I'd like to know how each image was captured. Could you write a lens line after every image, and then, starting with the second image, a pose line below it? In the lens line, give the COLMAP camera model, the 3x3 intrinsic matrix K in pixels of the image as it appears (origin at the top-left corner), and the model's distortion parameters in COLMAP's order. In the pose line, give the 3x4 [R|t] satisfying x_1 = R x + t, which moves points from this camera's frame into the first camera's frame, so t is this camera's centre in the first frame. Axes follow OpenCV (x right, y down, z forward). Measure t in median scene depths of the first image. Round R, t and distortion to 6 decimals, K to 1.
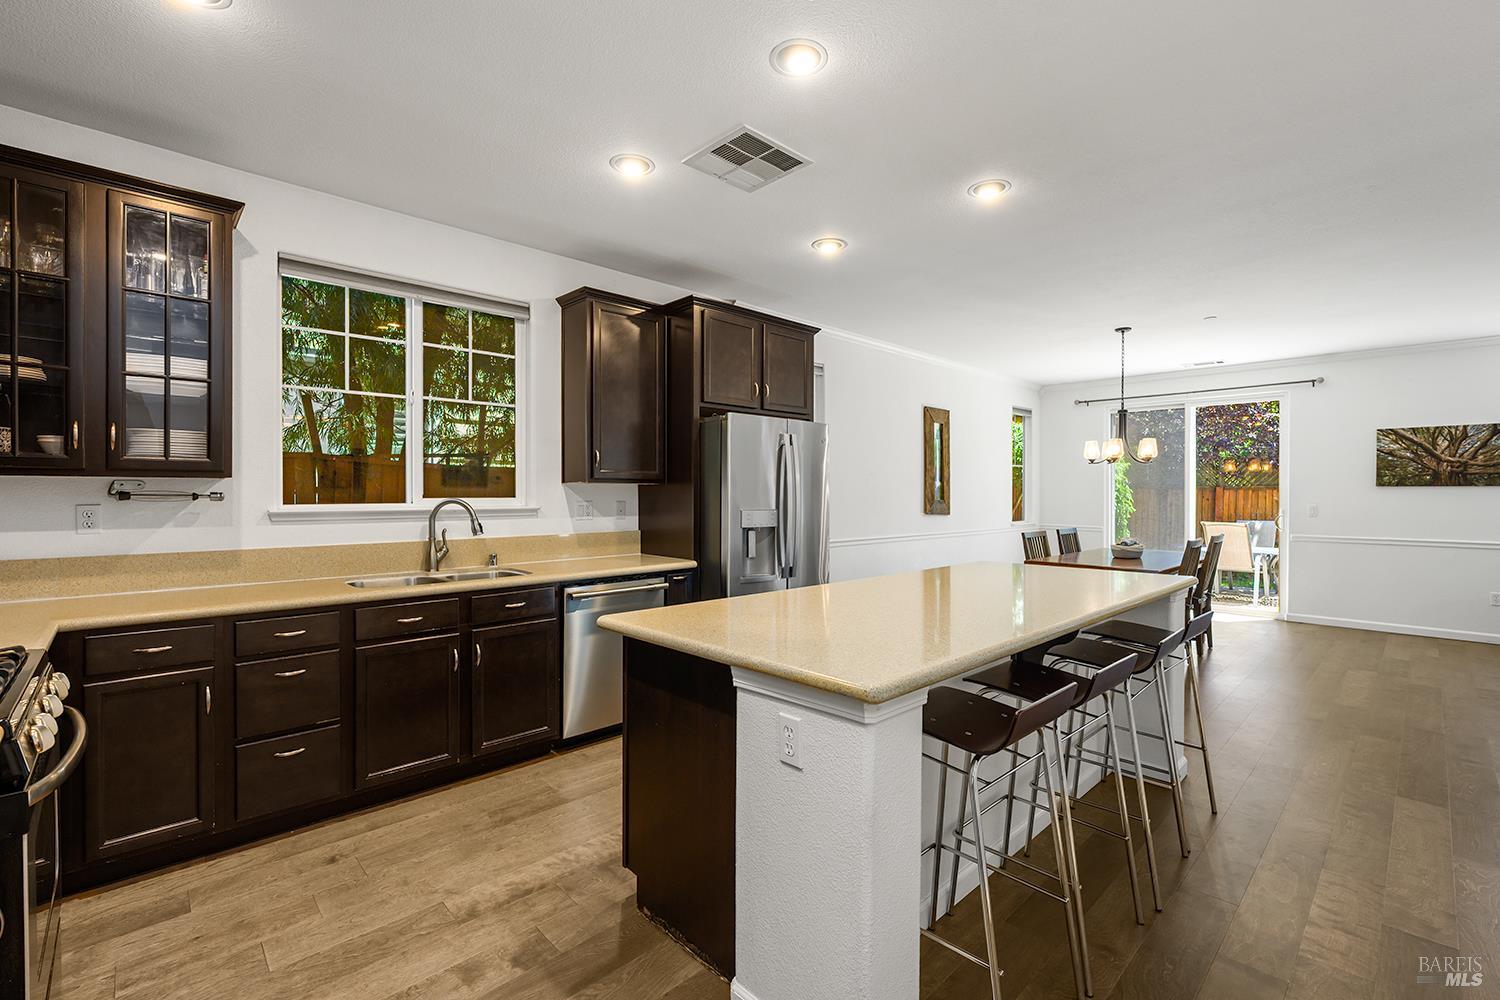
lens RADIAL K [[651.5, 0, 751.4], [0, 651.5, 499.3], [0, 0, 1]] dist [-0.009891, 0.000063]
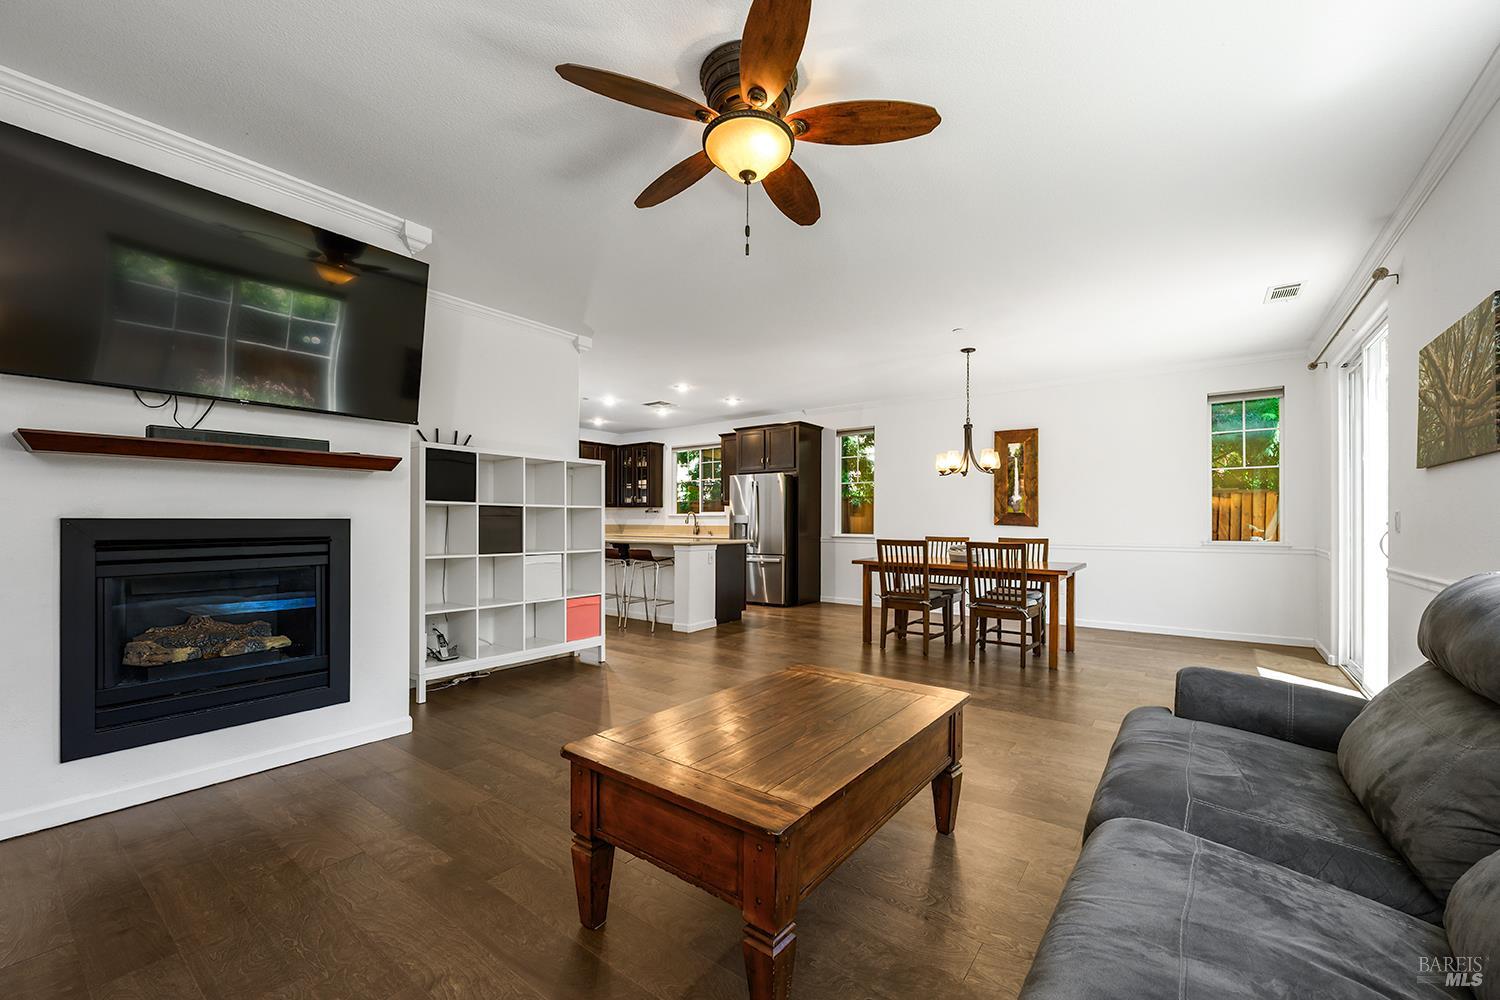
lens RADIAL K [[600.8, 0, 752.4], [0, 600.8, 522.9], [0, 0, 1]] dist [-0.009114, -0.000170]
pose [[0.154596, 0.002259, -0.987975, 1.383821], [-0.007988, 0.999968, 0.001037, 0.026965], [0.987945, 0.007732, 0.154609, 0.455371]]
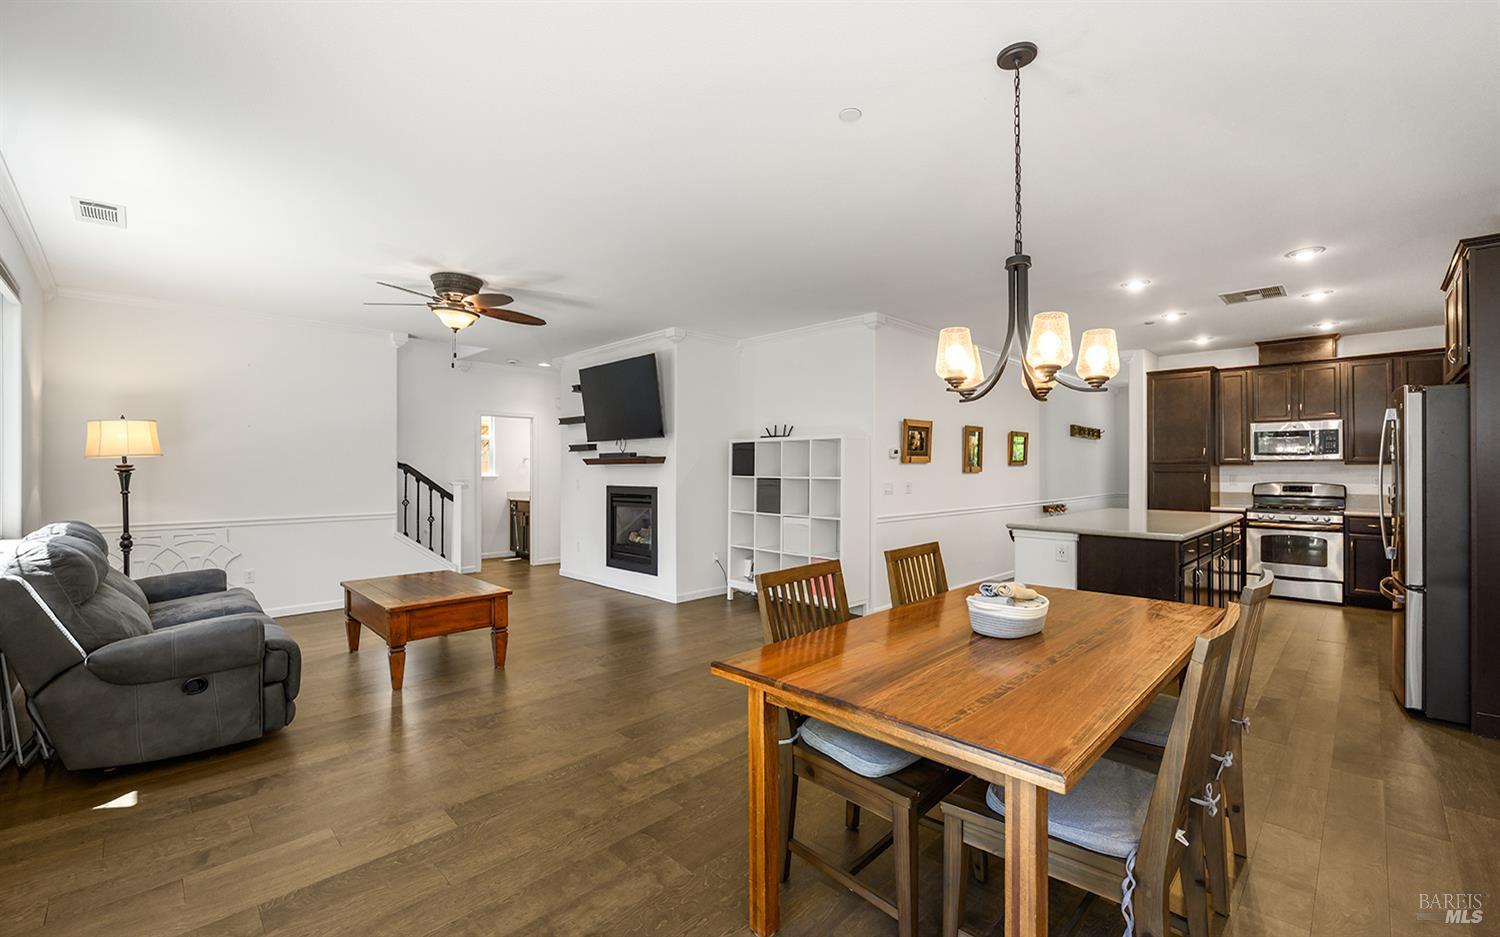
lens RADIAL K [[612.6, 0, 751.4], [0, 612.6, 468.2], [0, 0, 1]] dist [0.002953, -0.000440]
pose [[-0.999929, -0.000847, -0.011913, 0.673991], [-0.000890, 0.999993, 0.003617, -0.010021], [0.011910, 0.003627, -0.999922, 1.270456]]
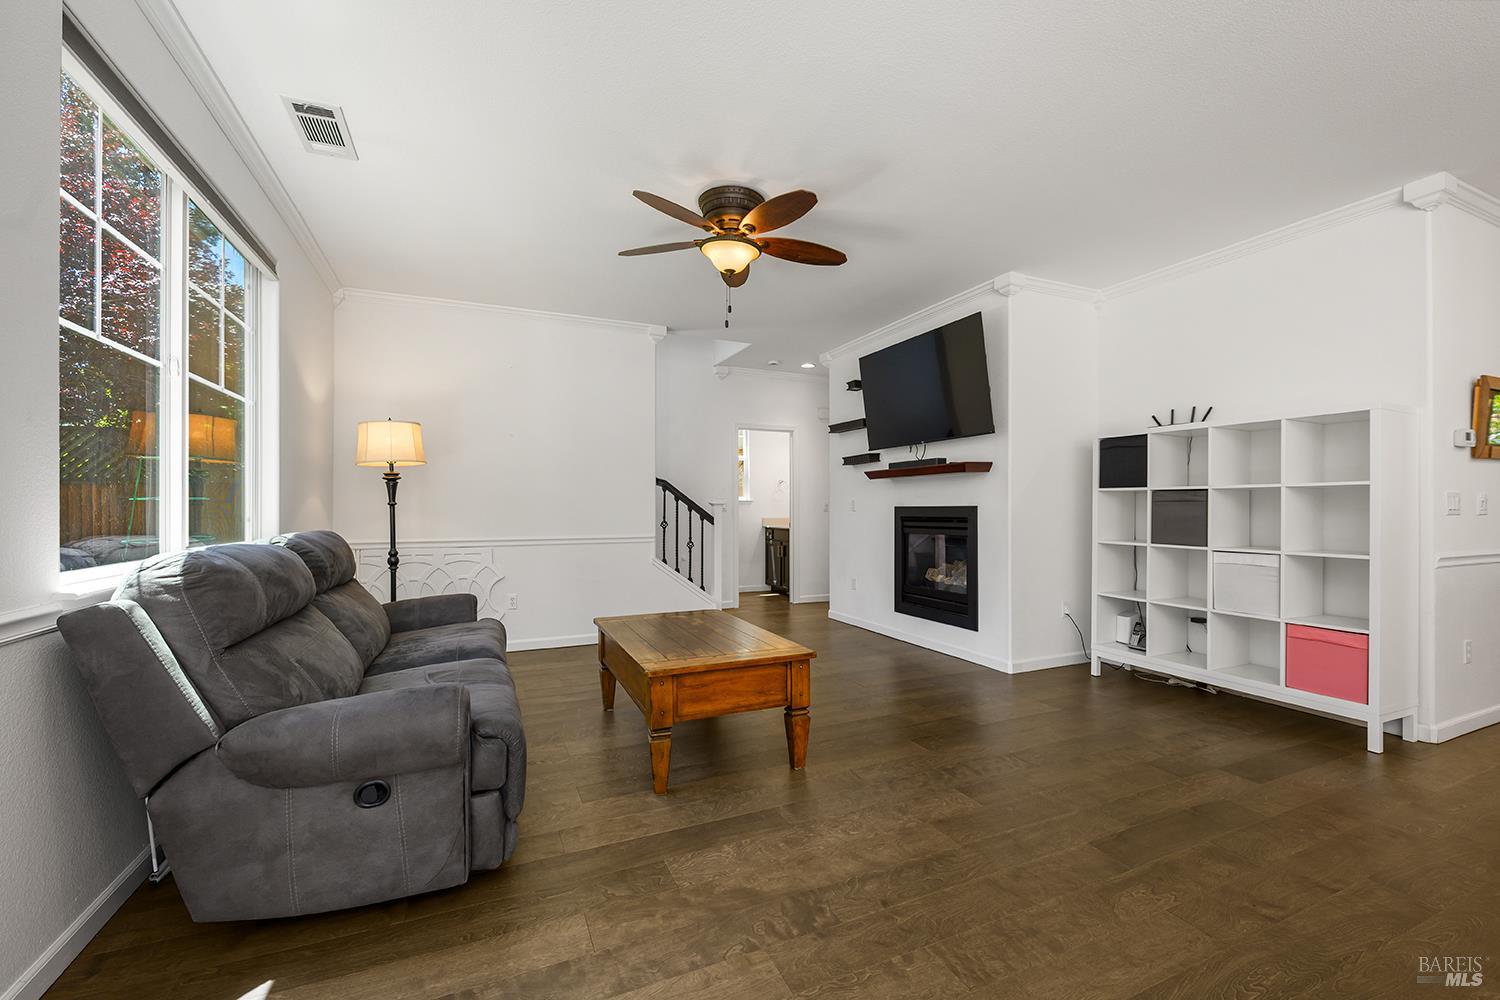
lens RADIAL K [[613.2, 0, 752.4], [0, 613.2, 505.2], [0, 0, 1]] dist [-0.000409, 0.000053]
pose [[-0.939172, 0.000044, 0.343446, 0.827084], [0.001154, 0.999995, 0.003026, 0.023192], [-0.343444, 0.003238, -0.939168, 1.007900]]
